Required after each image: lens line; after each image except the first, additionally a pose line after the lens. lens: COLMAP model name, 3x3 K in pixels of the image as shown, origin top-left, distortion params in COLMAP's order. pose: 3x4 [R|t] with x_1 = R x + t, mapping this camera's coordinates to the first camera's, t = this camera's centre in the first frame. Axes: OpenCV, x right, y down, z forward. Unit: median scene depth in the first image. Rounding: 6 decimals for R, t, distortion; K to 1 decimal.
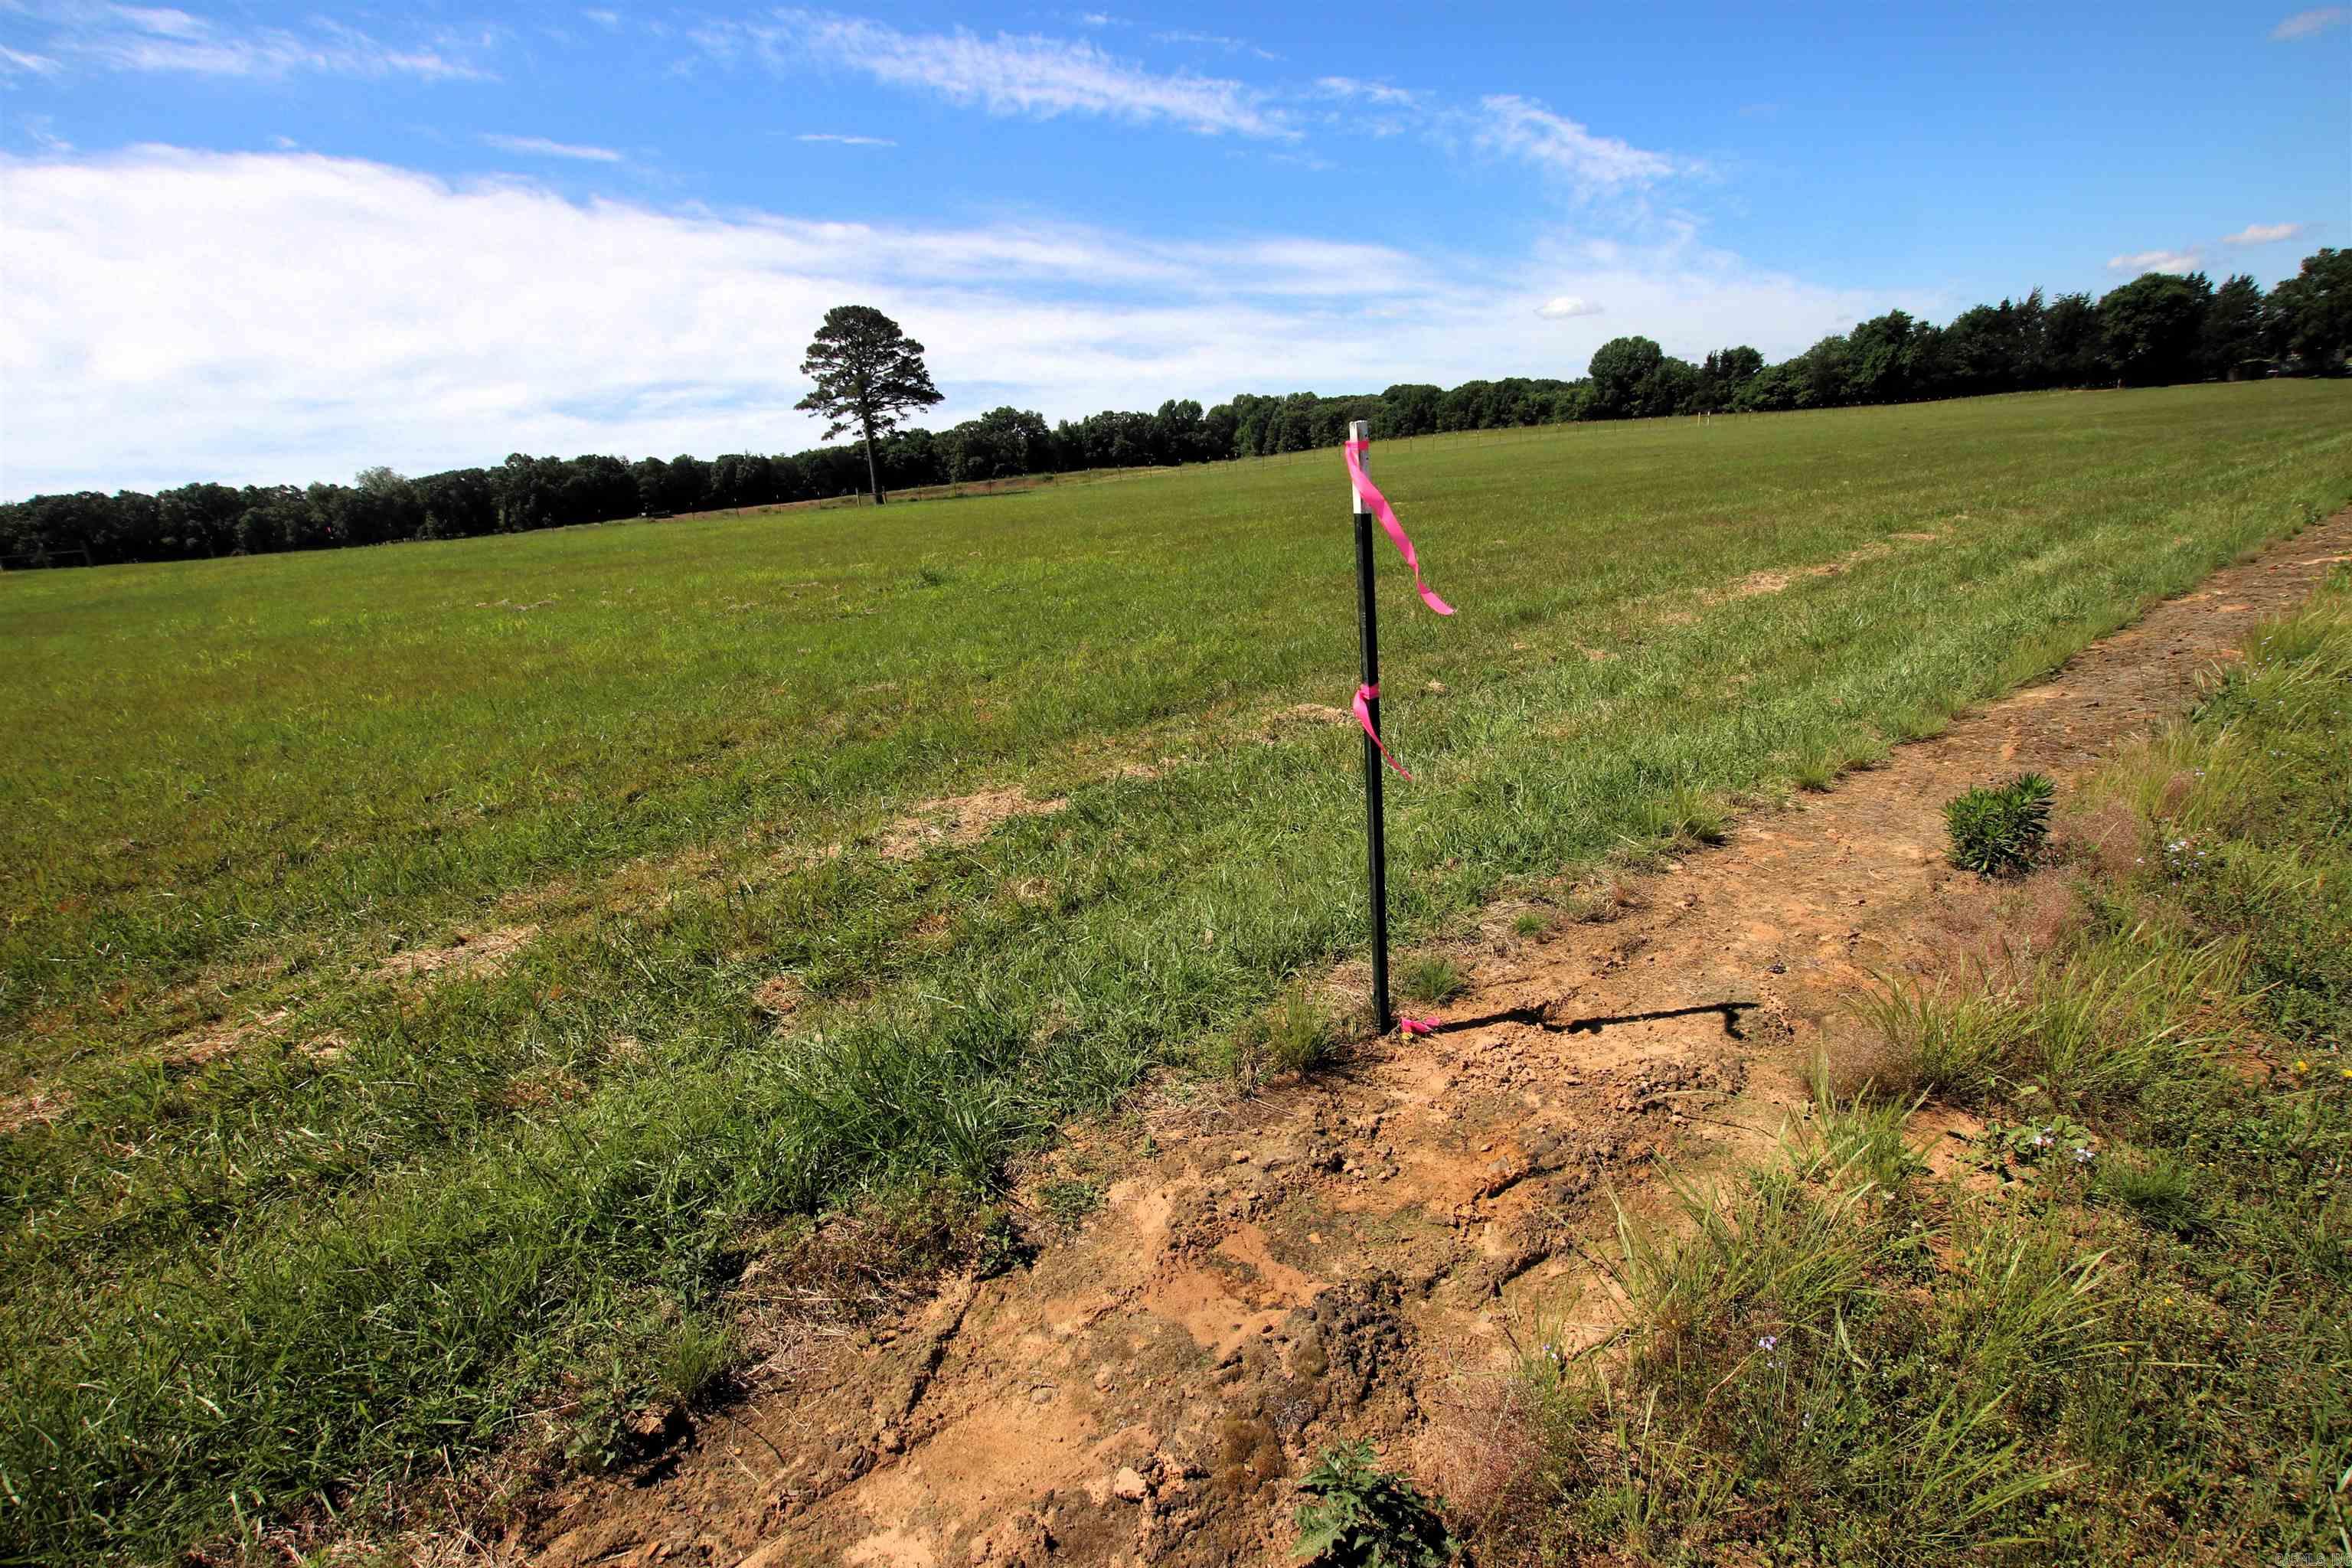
lens RADIAL K [[1101.5, 0, 1174.2], [0, 1101.5, 812.9], [0, 0, 1]] dist [-0.034956, 0.006862]
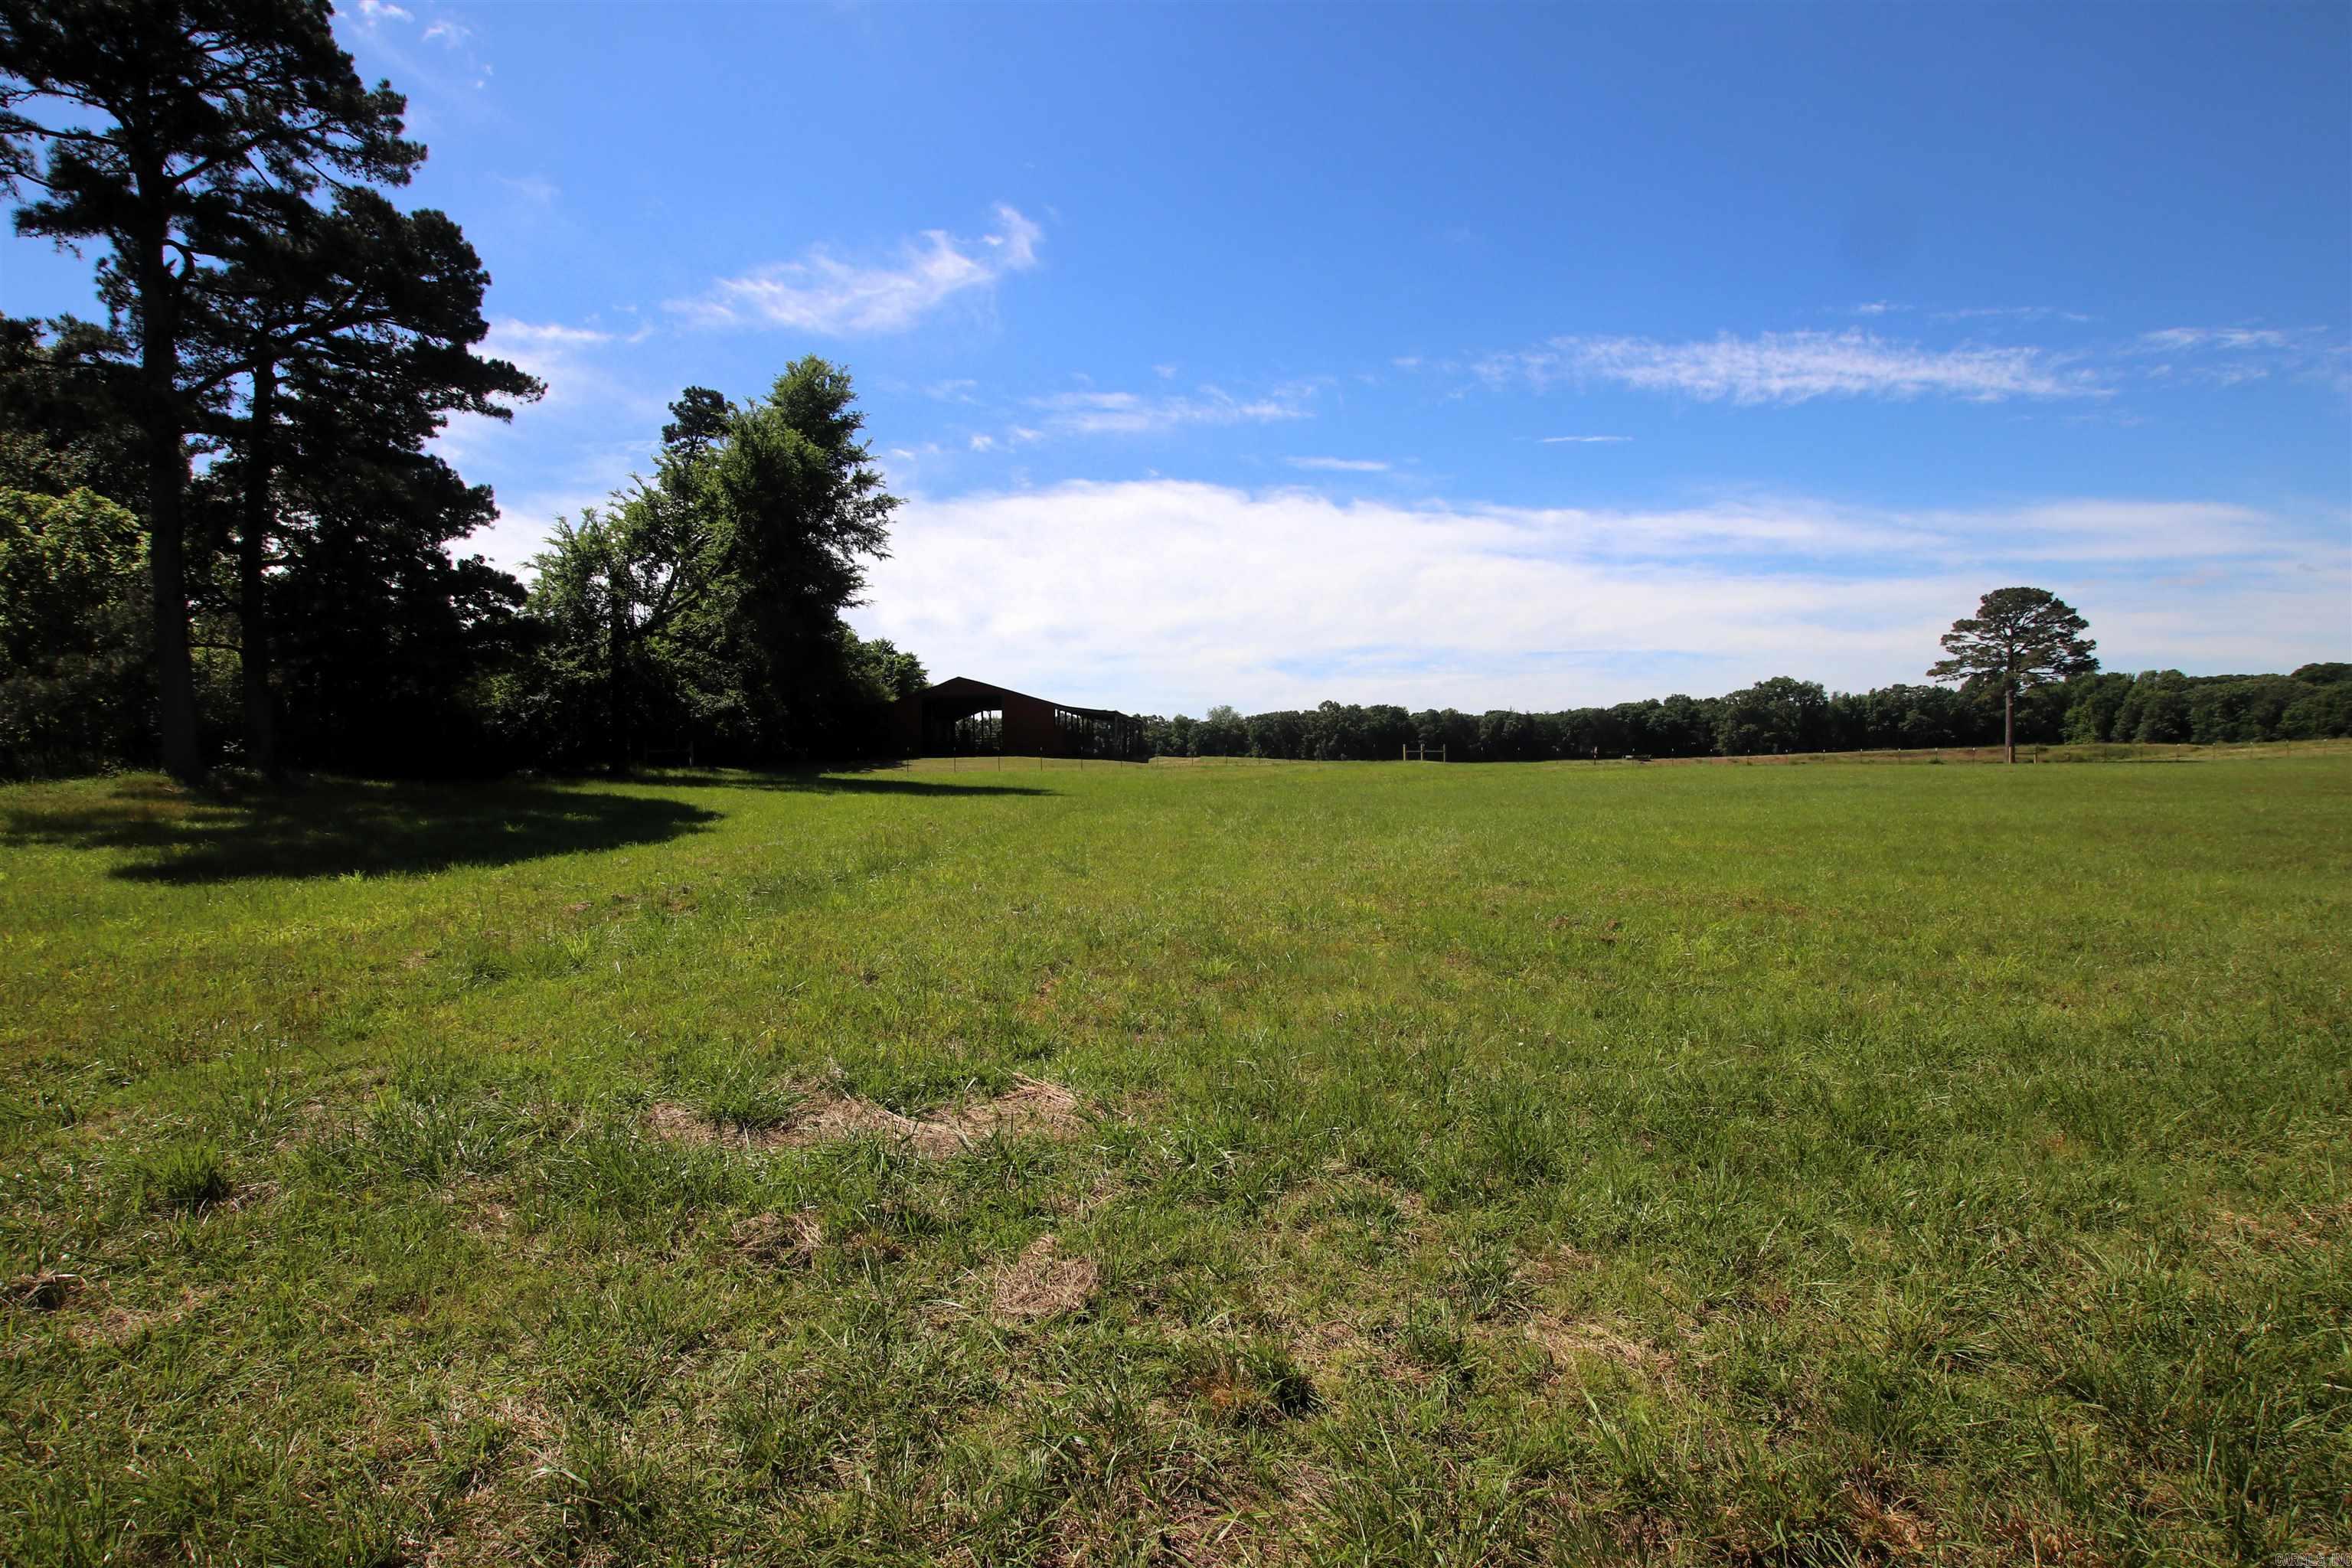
lens RADIAL K [[1101.5, 0, 1156.2], [0, 1101.5, 798.3], [0, 0, 1]] dist [-0.034956, 0.006862]
pose [[0.837148, 0.081424, -0.540882, -0.080488], [-0.207988, 0.961965, -0.177098, 0.020809], [0.505890, 0.260755, 0.822242, -0.050724]]
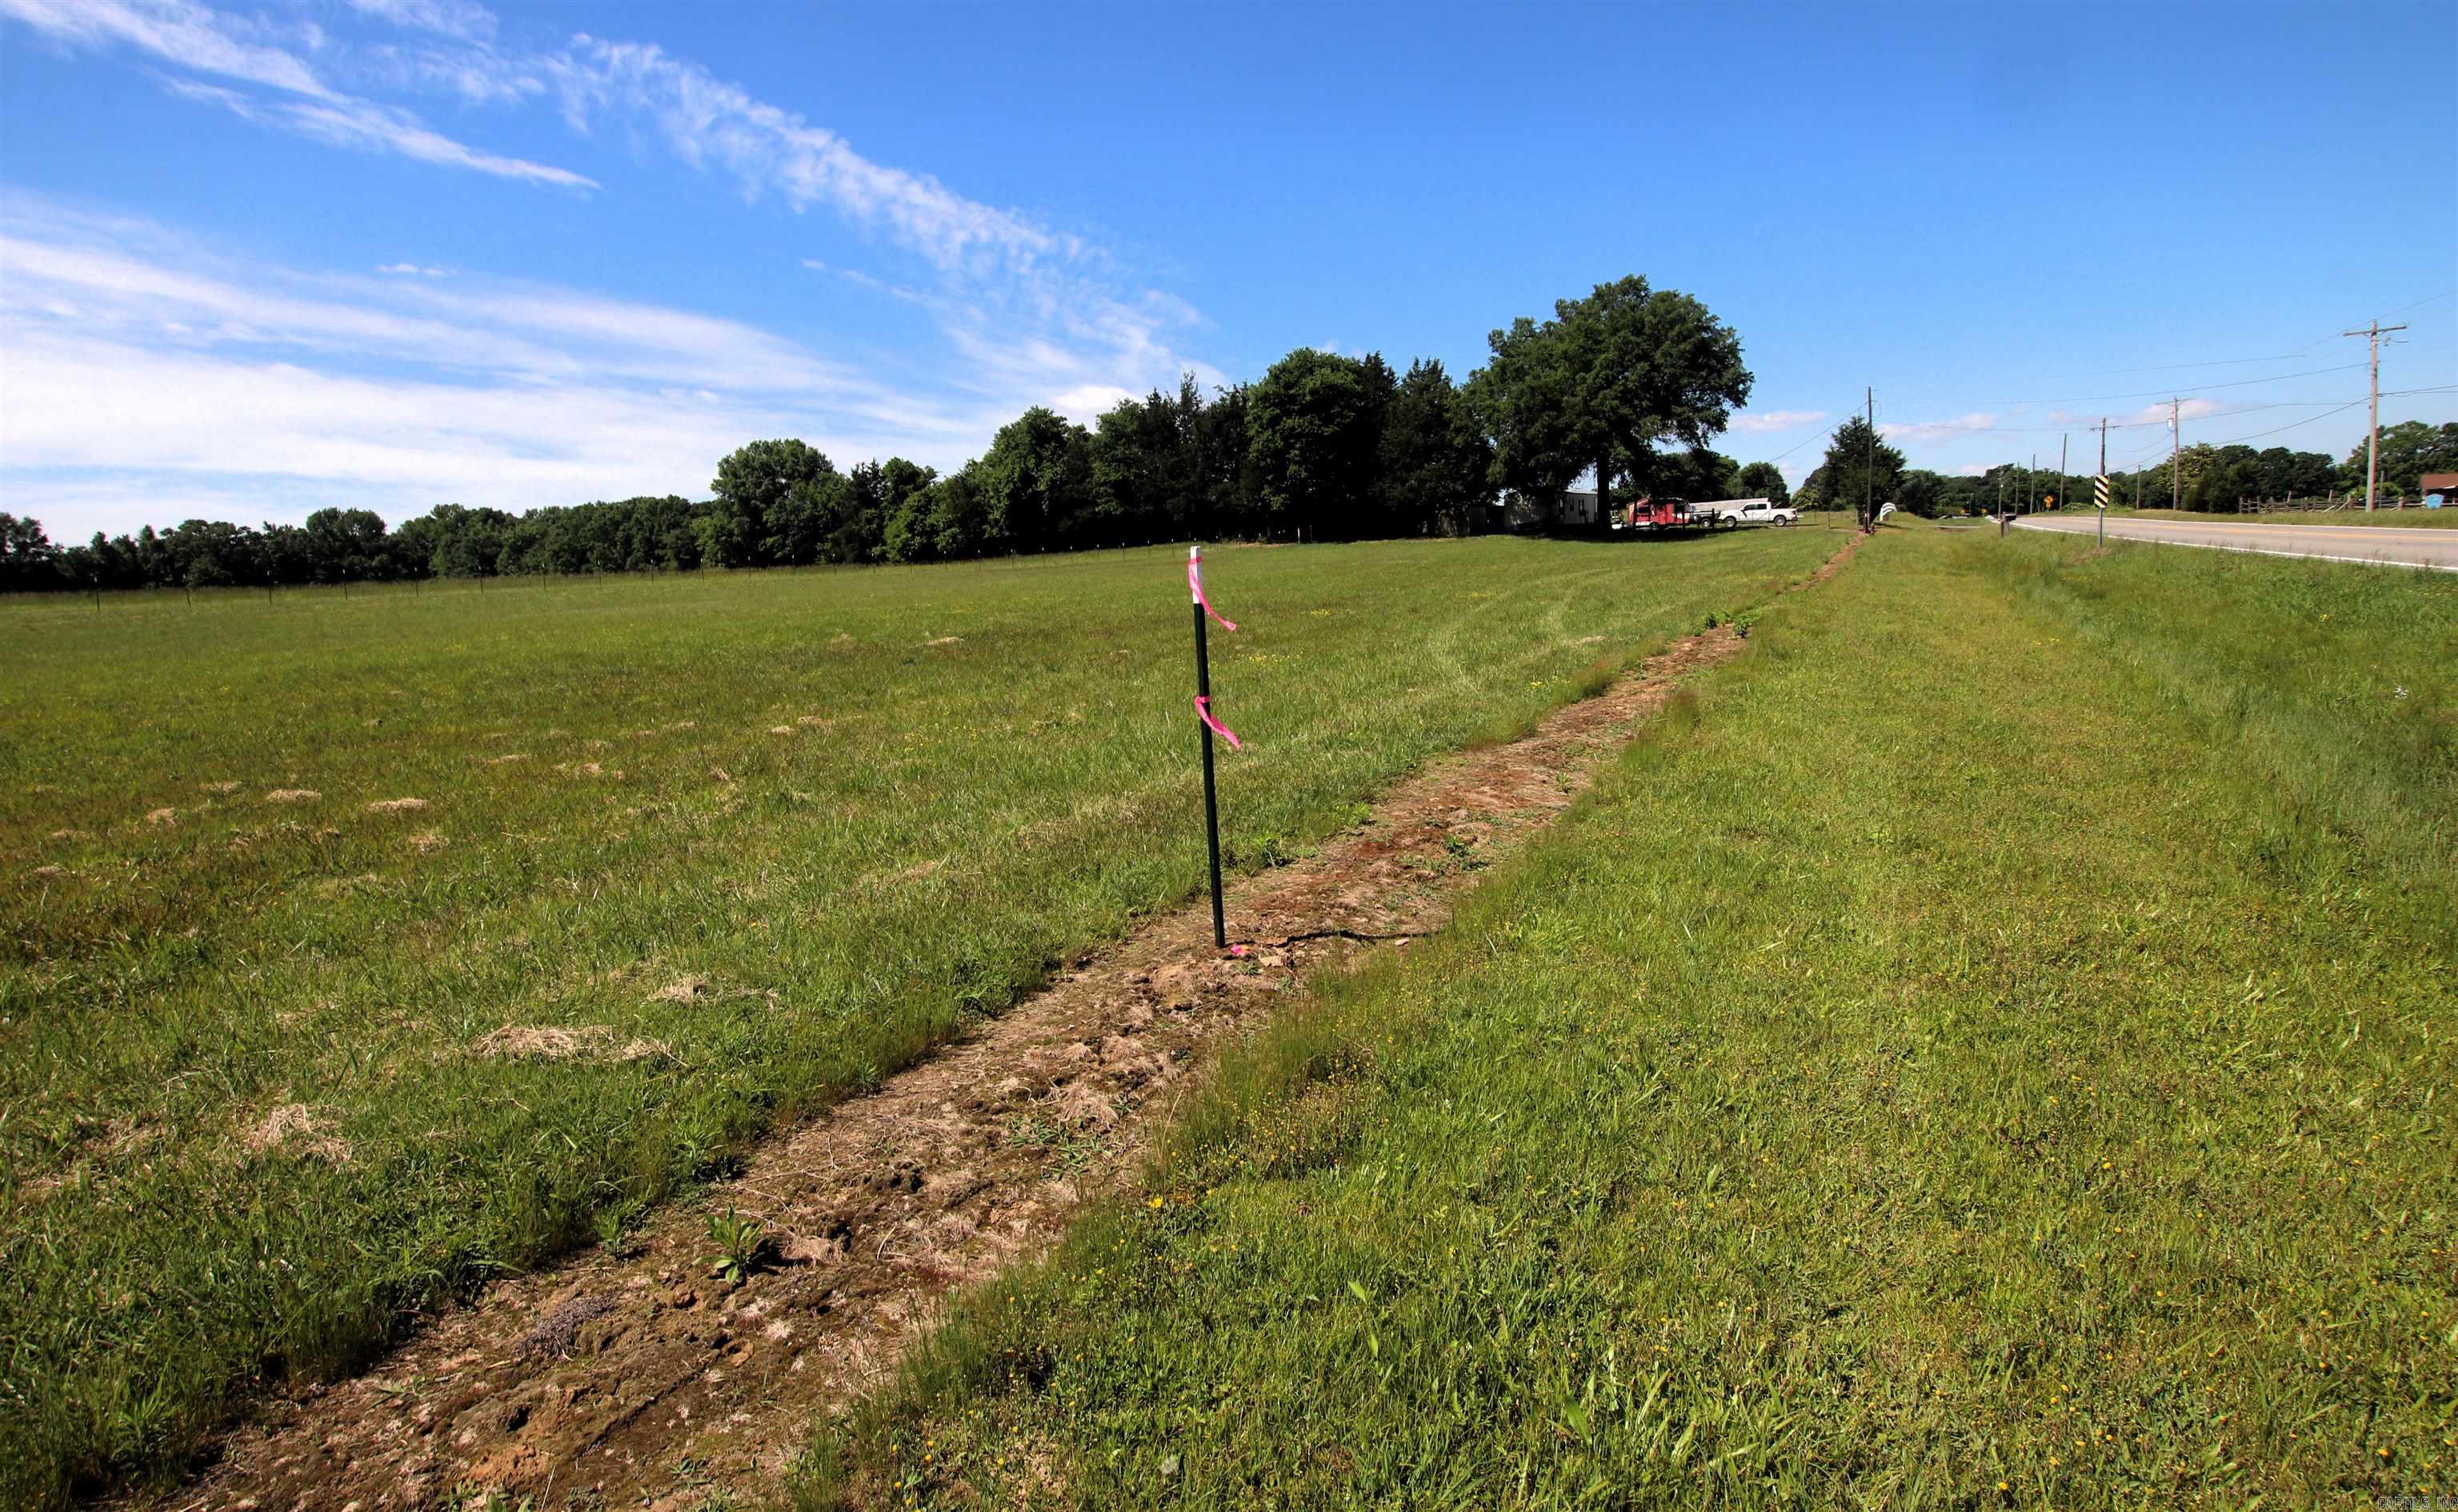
lens RADIAL K [[1136.8, 0, 1240.4], [0, 1136.8, 784.1], [0, 0, 1]] dist [-0.024129, 0.001321]
pose [[0.931622, -0.034121, 0.361823, 0.262277], [0.082140, 0.989590, -0.118173, -0.083428], [-0.354024, 0.139813, 0.924727, 0.195413]]
